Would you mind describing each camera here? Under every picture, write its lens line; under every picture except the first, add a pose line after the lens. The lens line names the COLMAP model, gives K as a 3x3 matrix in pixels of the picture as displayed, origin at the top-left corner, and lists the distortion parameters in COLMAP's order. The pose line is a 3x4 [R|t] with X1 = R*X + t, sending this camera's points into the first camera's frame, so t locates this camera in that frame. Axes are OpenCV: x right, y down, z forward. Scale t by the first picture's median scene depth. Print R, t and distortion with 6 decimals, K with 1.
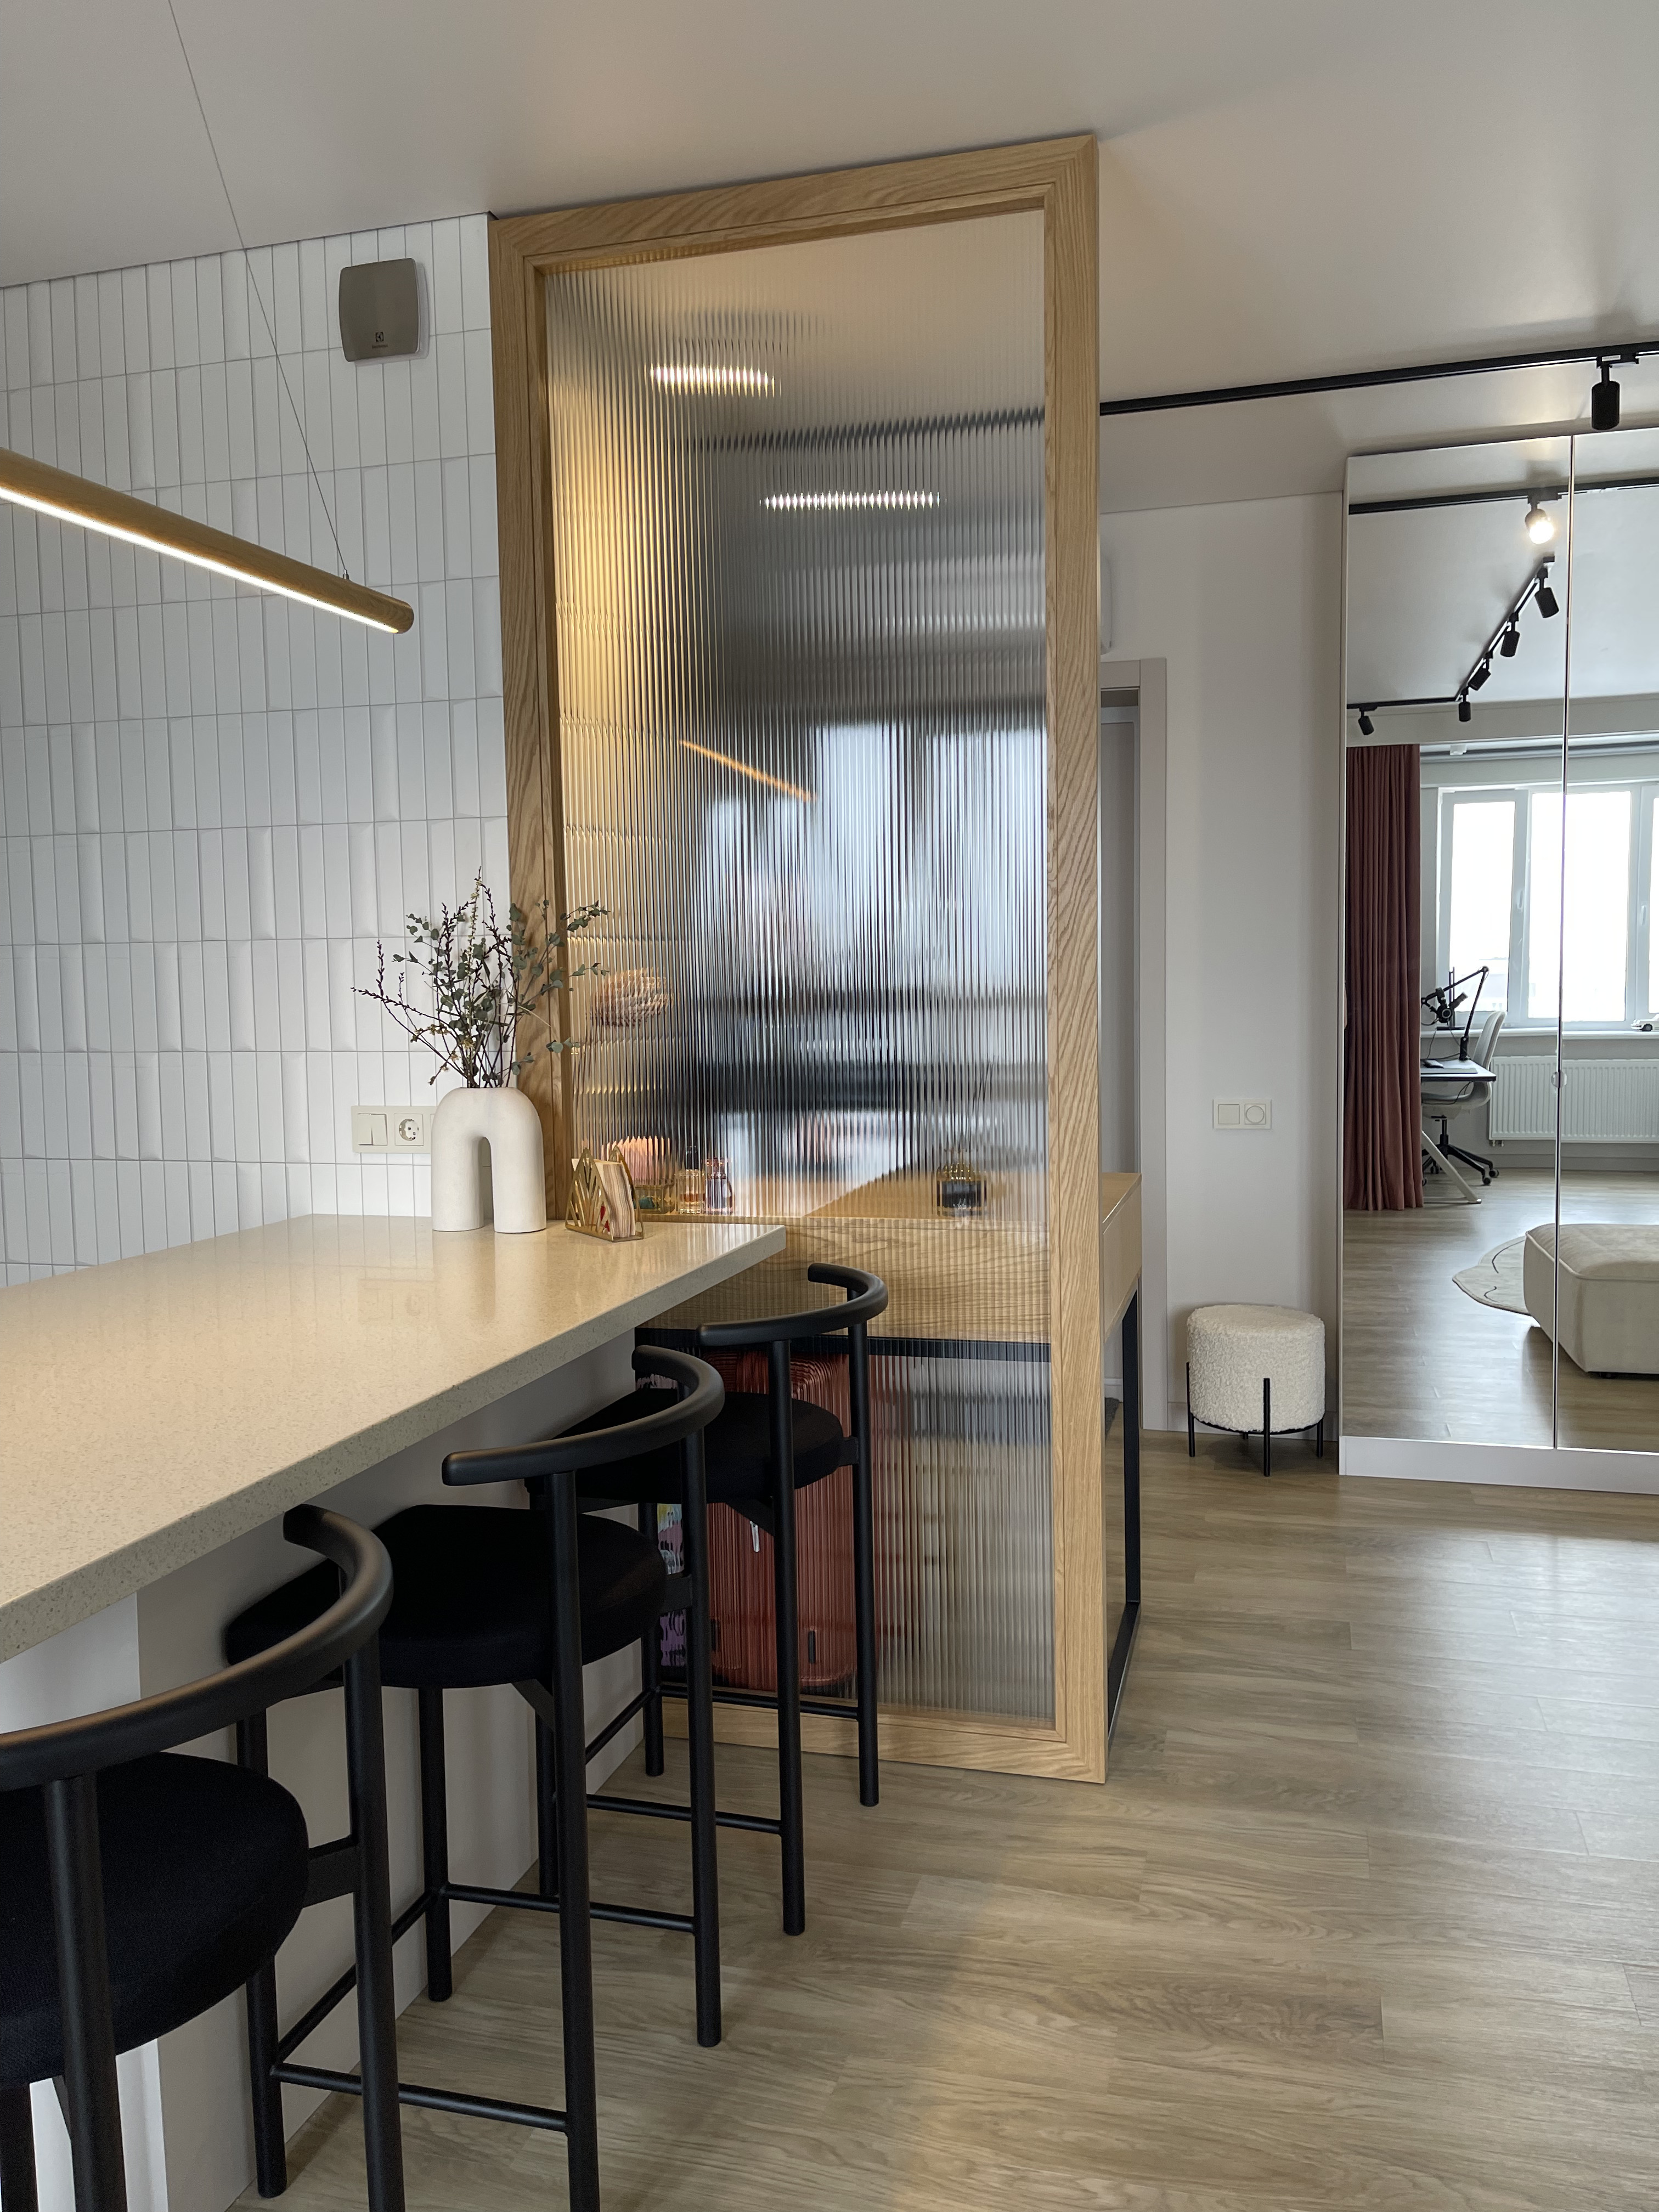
lens RADIAL K [[1659.2, 0, 847.9], [0, 1659.2, 1089.2], [0, 0, 1]] dist [0.069187, -0.097584]
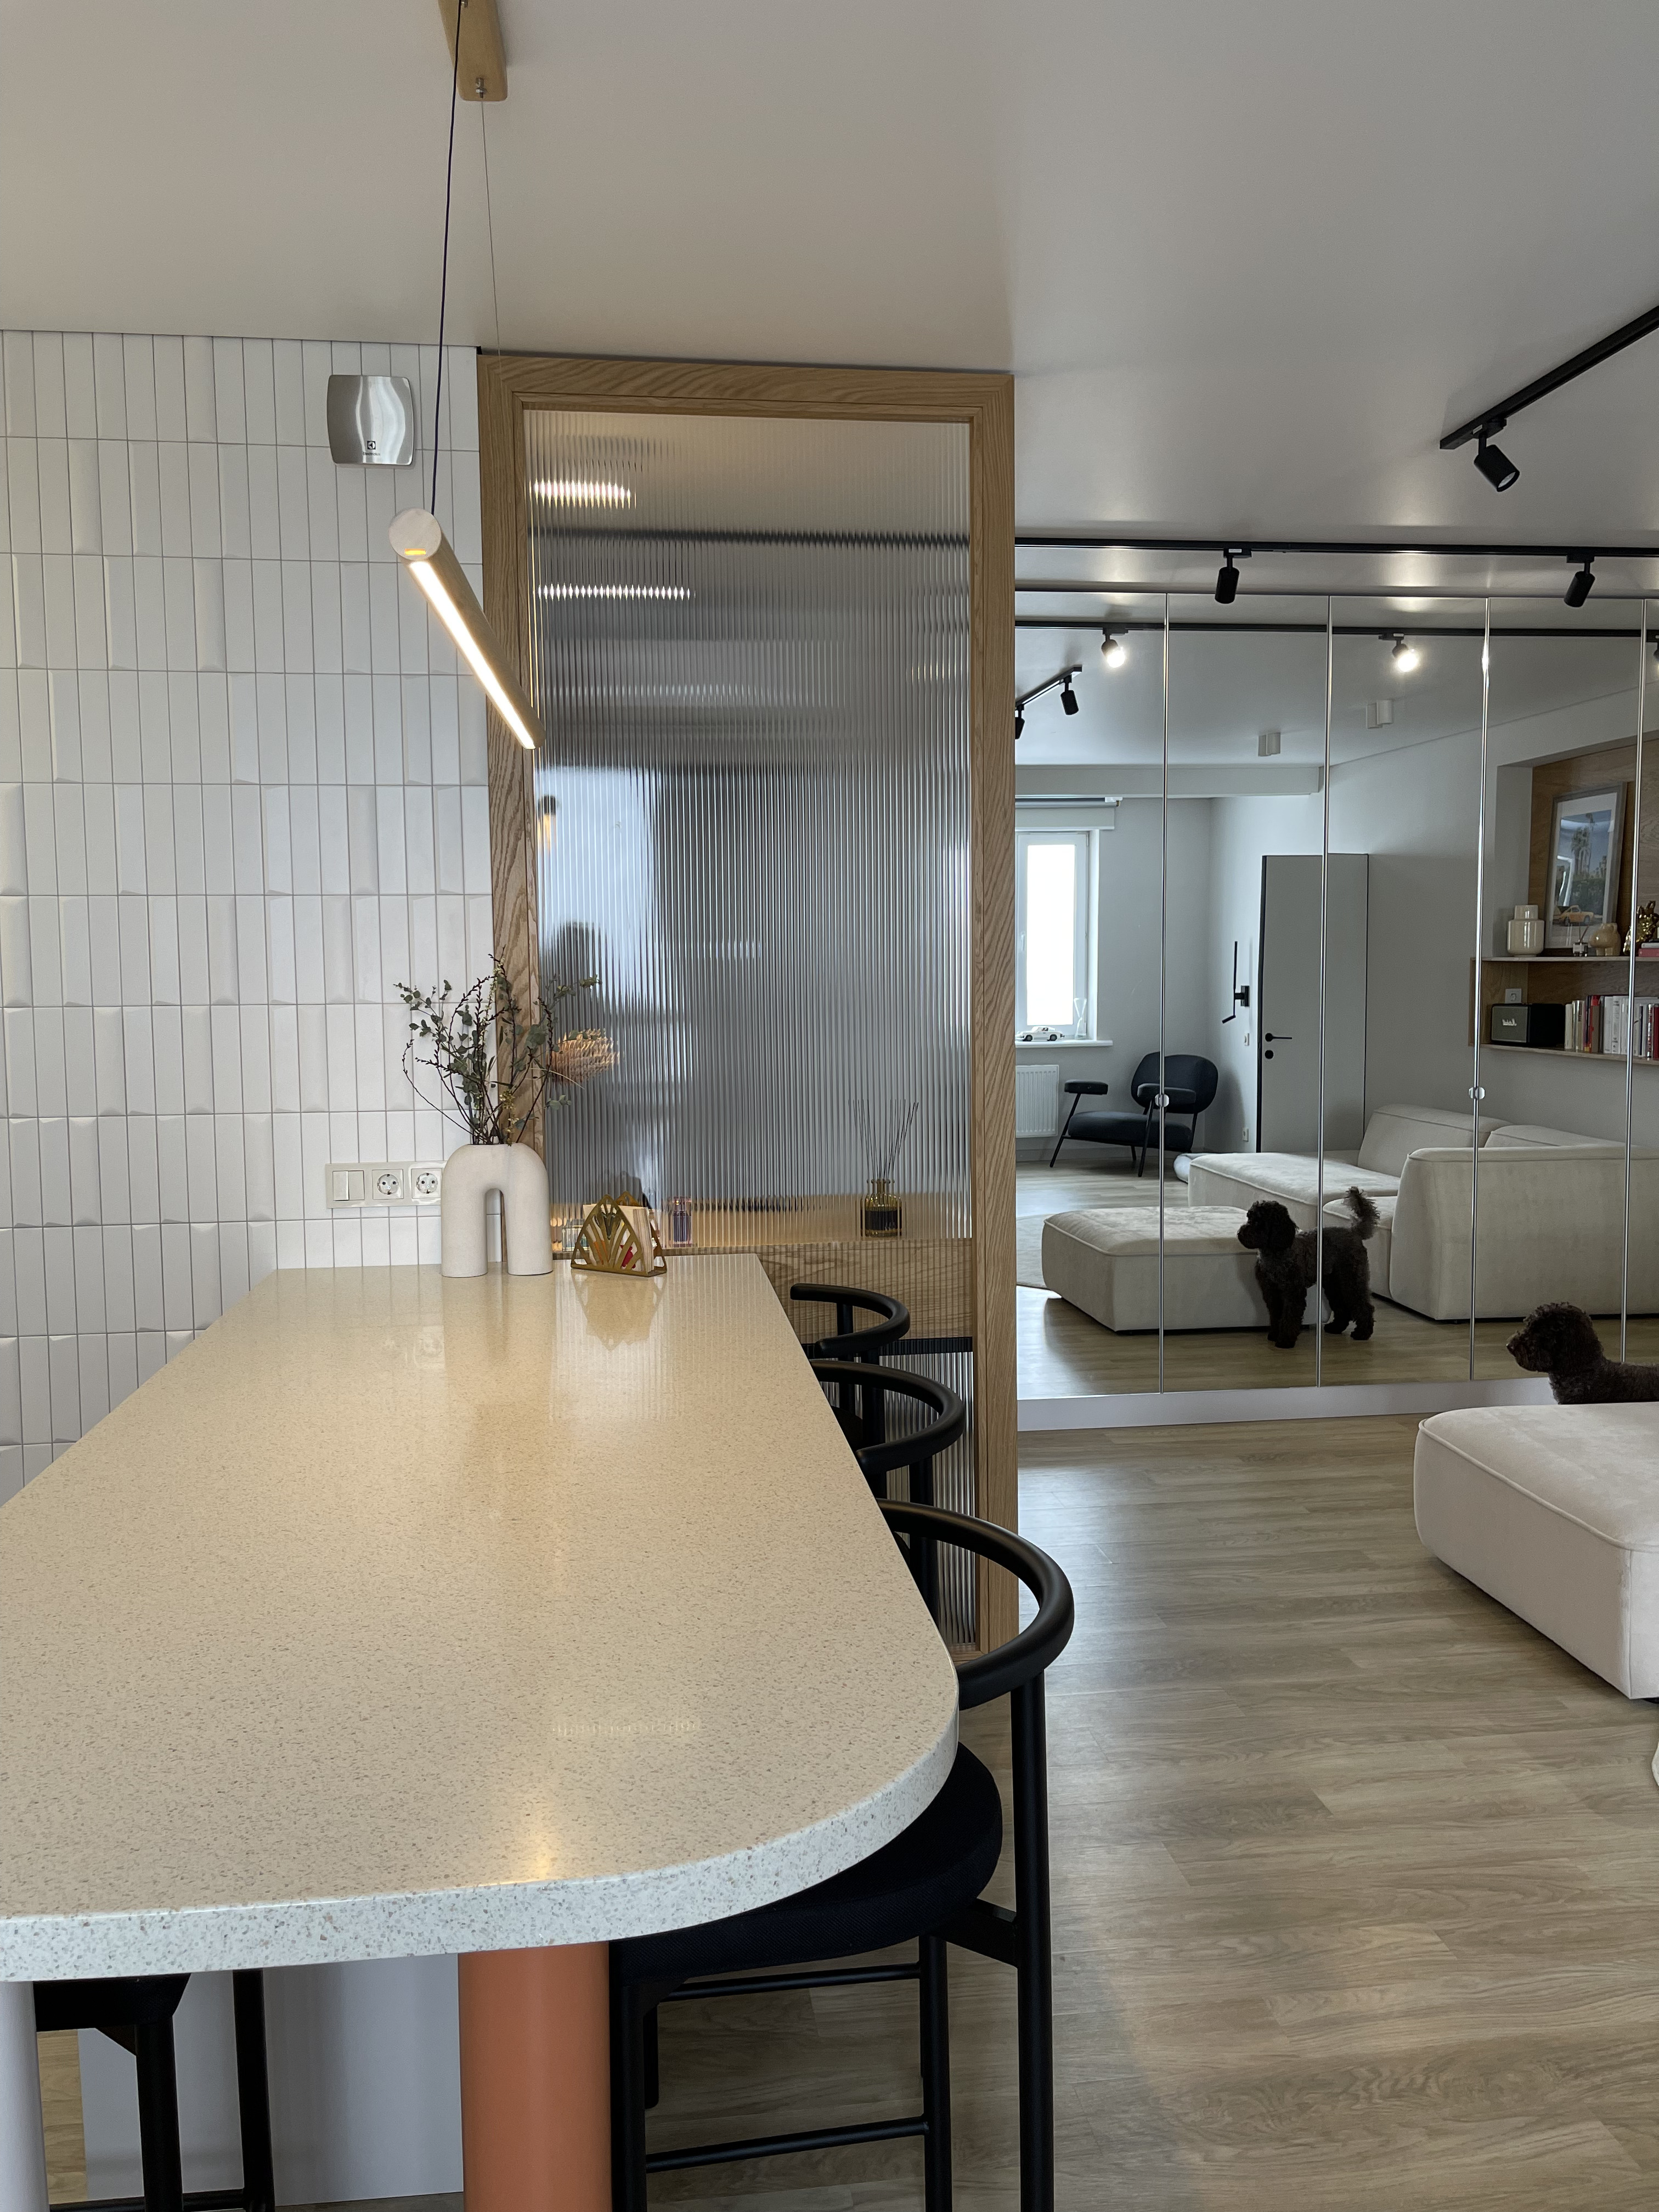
lens RADIAL K [[1659.2, 0, 820.4], [0, 1659.2, 1083.4], [0, 0, 1]] dist [0.069187, -0.097584]
pose [[0.923935, -0.019443, 0.382054, -0.450843], [0.020997, 0.999780, 0.000100, -0.037202], [-0.381972, 0.007930, 0.924140, -0.097436]]
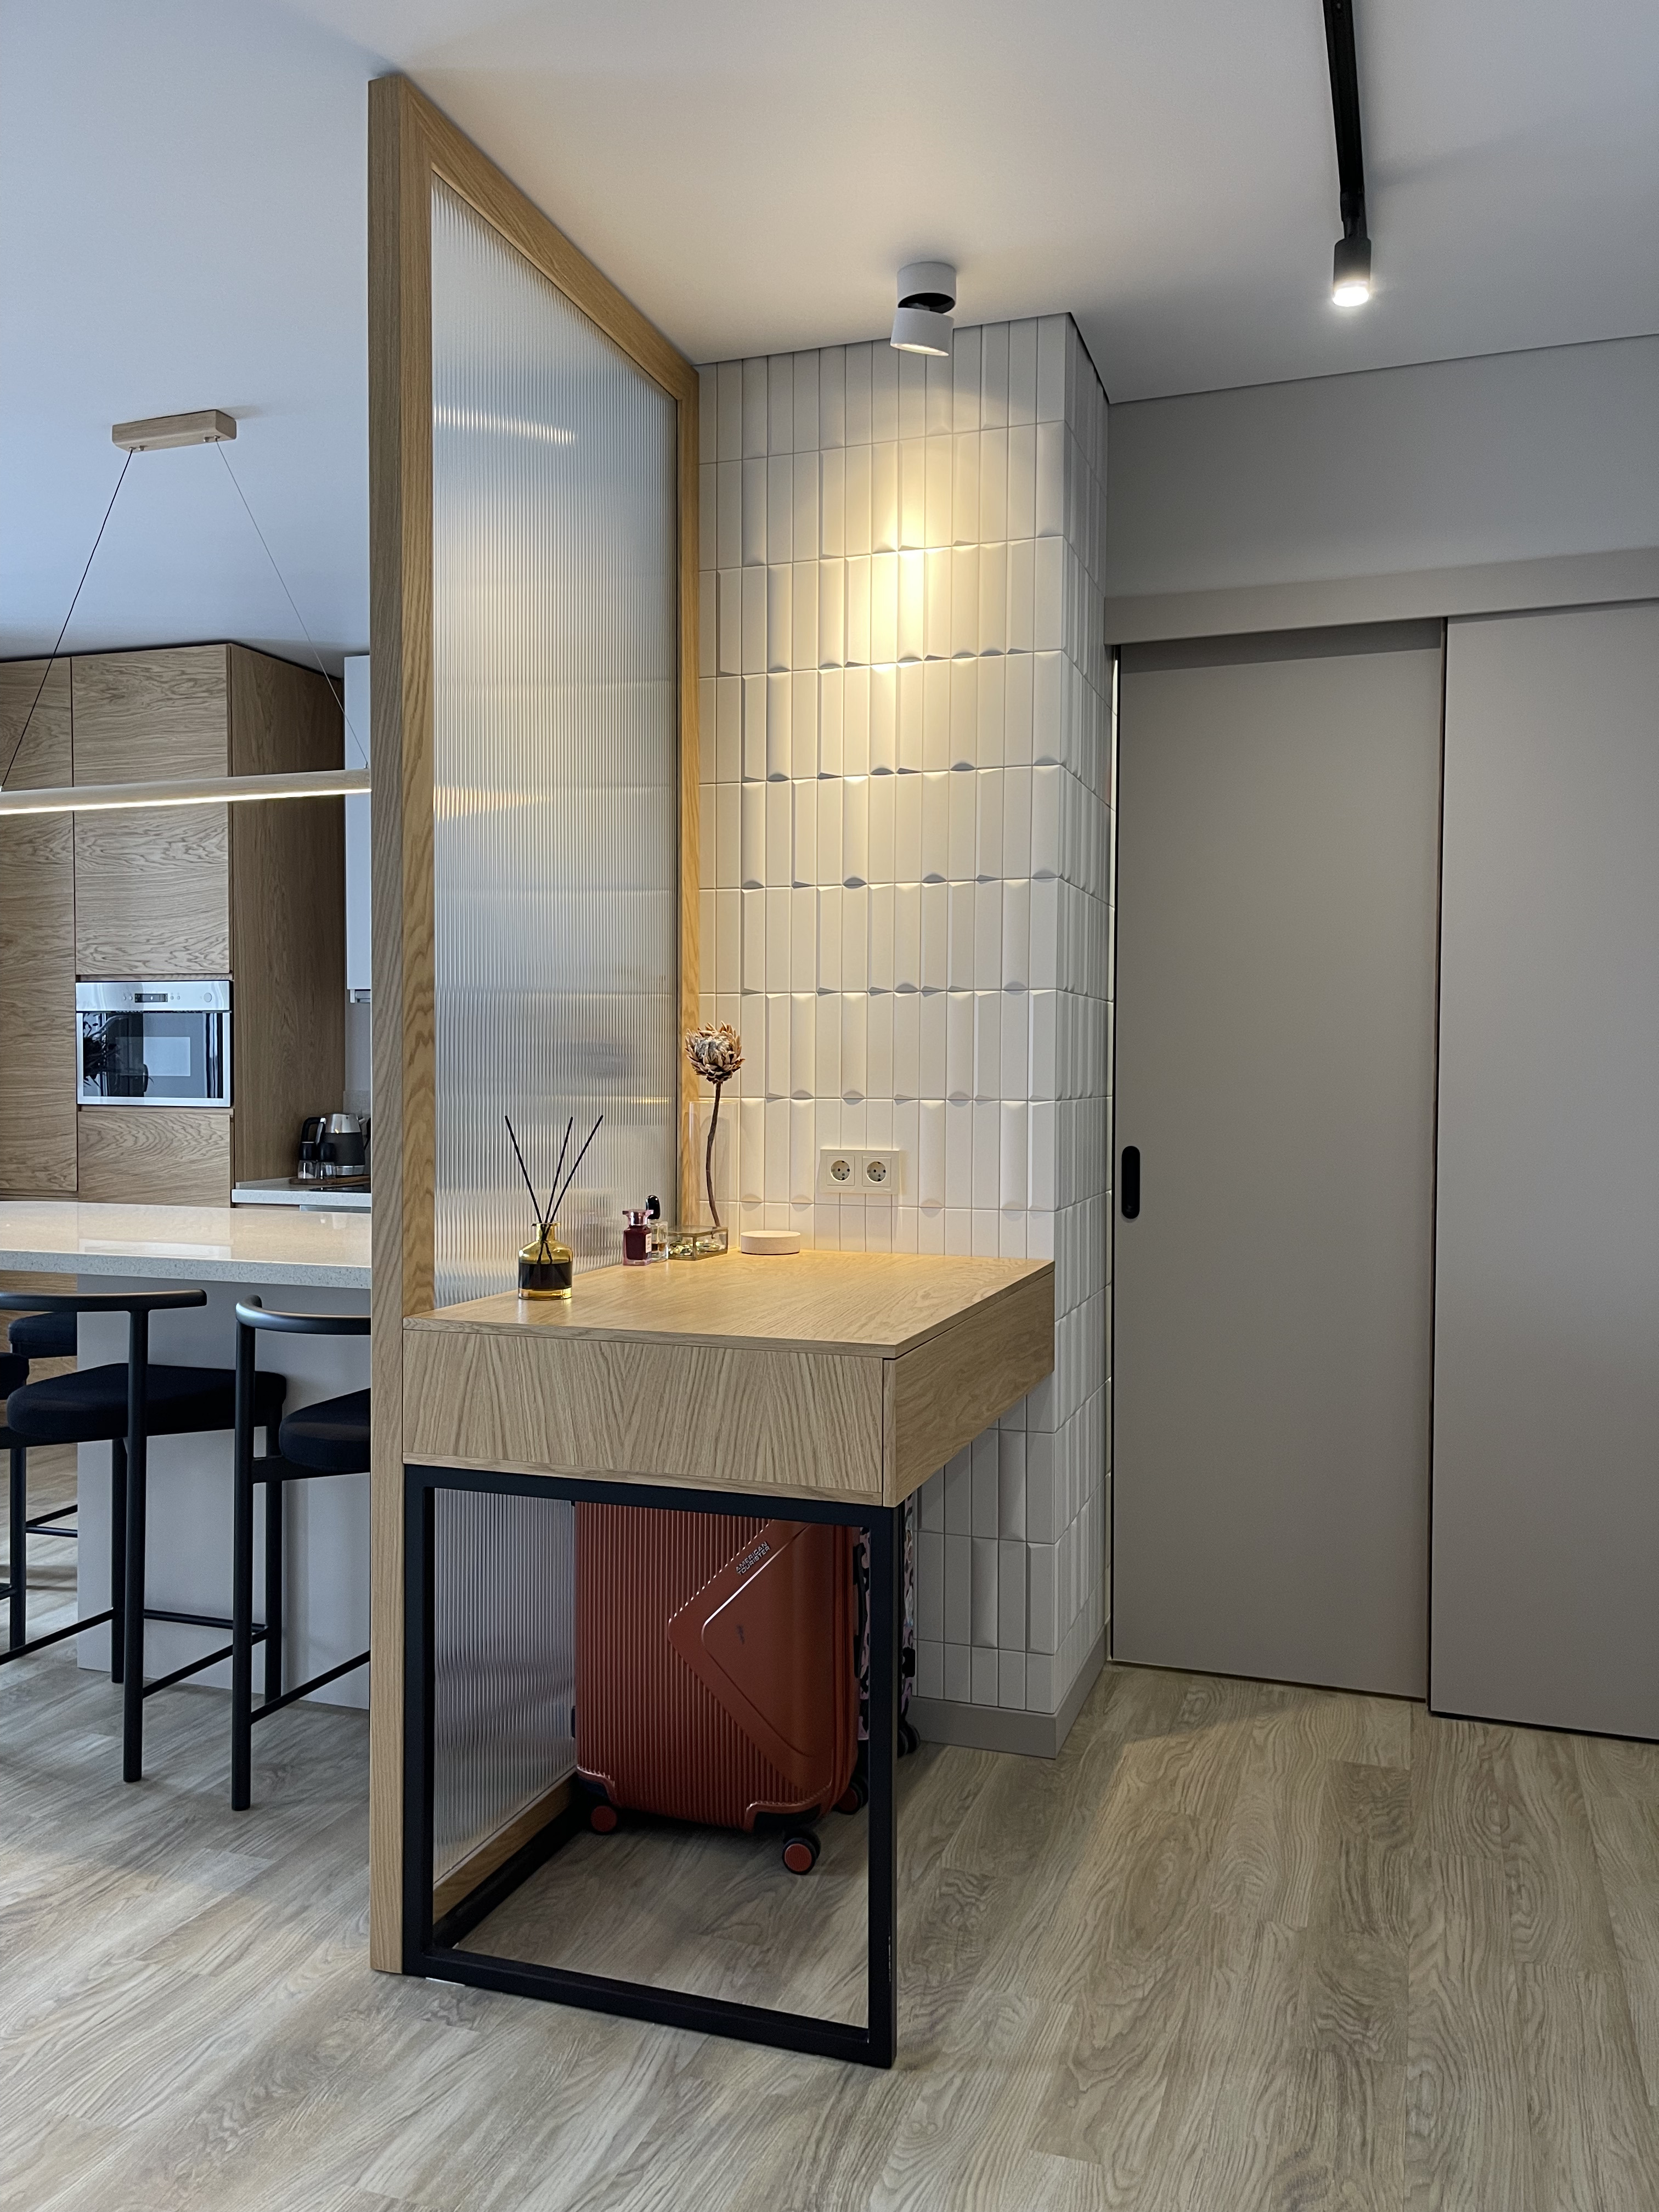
lens RADIAL K [[1659.2, 0, 837.2], [0, 1659.2, 1113.6], [0, 0, 1]] dist [0.069187, -0.097584]
pose [[-0.062304, 0.041550, -0.997192, 0.973110], [-0.070595, 0.996447, 0.045930, -0.075527], [0.995557, 0.073259, -0.059150, 1.254998]]
